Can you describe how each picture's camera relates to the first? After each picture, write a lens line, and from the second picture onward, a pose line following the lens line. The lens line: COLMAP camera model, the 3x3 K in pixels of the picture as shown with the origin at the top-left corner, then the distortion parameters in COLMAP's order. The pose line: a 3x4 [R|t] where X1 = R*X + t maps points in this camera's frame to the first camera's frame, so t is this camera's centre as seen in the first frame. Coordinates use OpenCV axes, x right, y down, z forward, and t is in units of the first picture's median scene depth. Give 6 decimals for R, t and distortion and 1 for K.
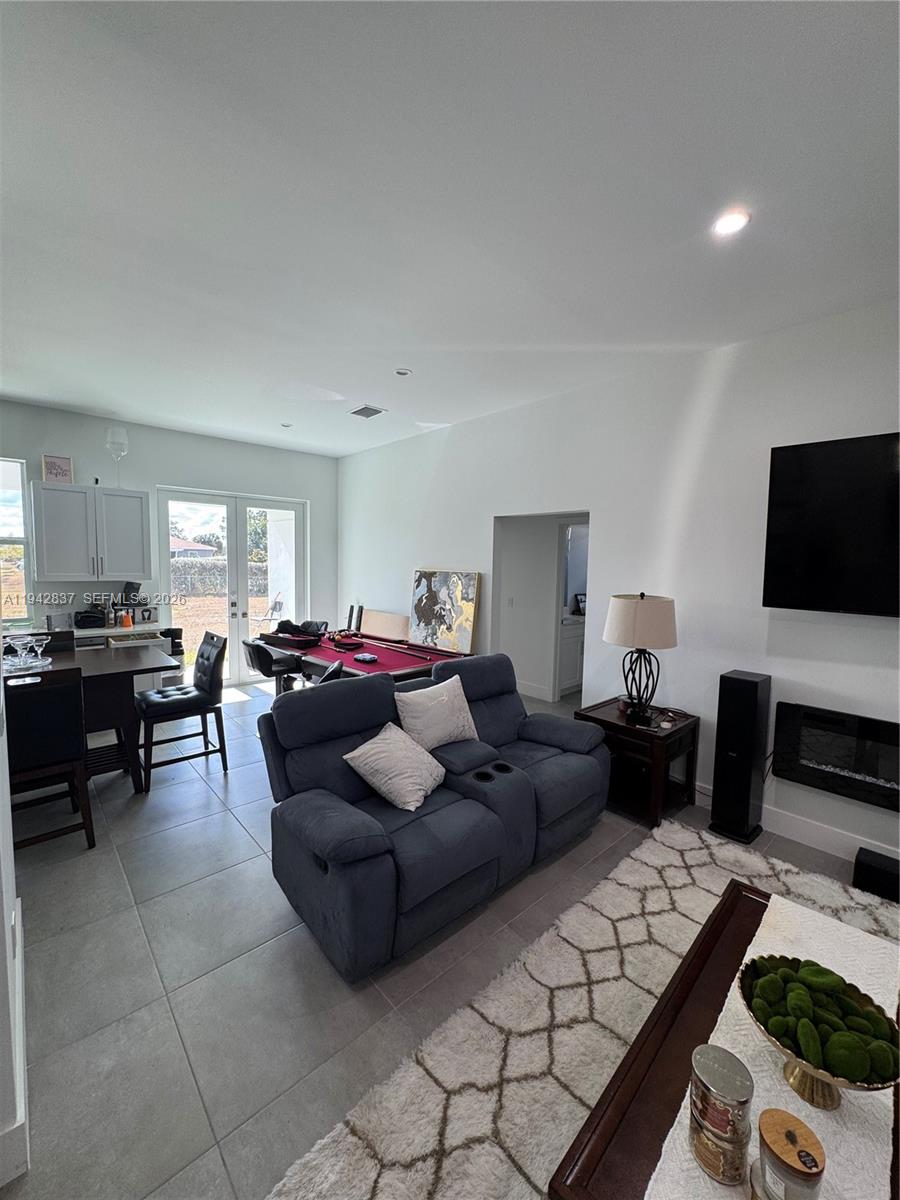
lens RADIAL K [[481.0, 0, 451.1], [0, 481.0, 599.9], [0, 0, 1]] dist [-0.003901, 0.000819]
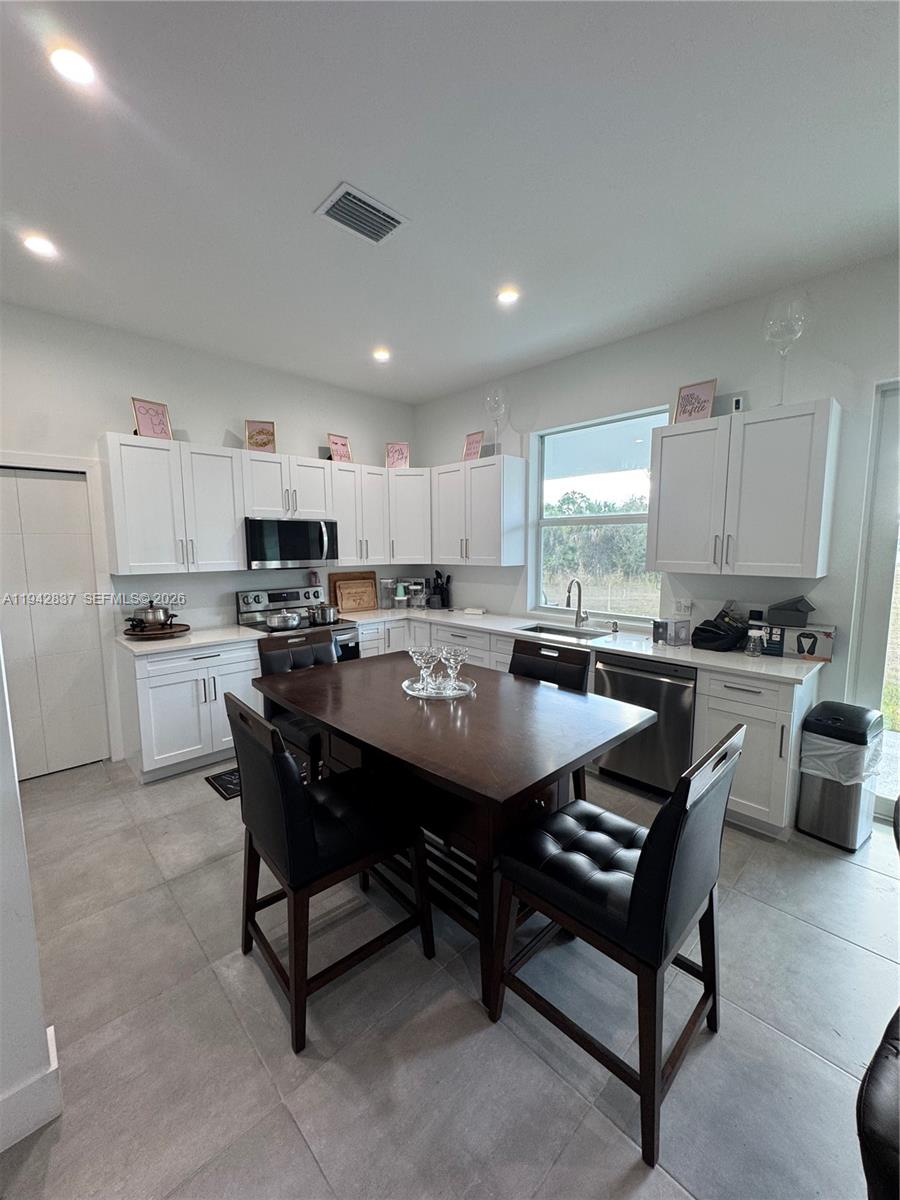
lens RADIAL K [[481.0, 0, 451.1], [0, 481.0, 599.9], [0, 0, 1]] dist [-0.003901, 0.000819]
pose [[0.030345, 0.095231, -0.994993, -0.144916], [-0.083521, 0.992211, 0.092418, -0.036315], [0.996044, 0.080298, 0.038063, 0.661260]]
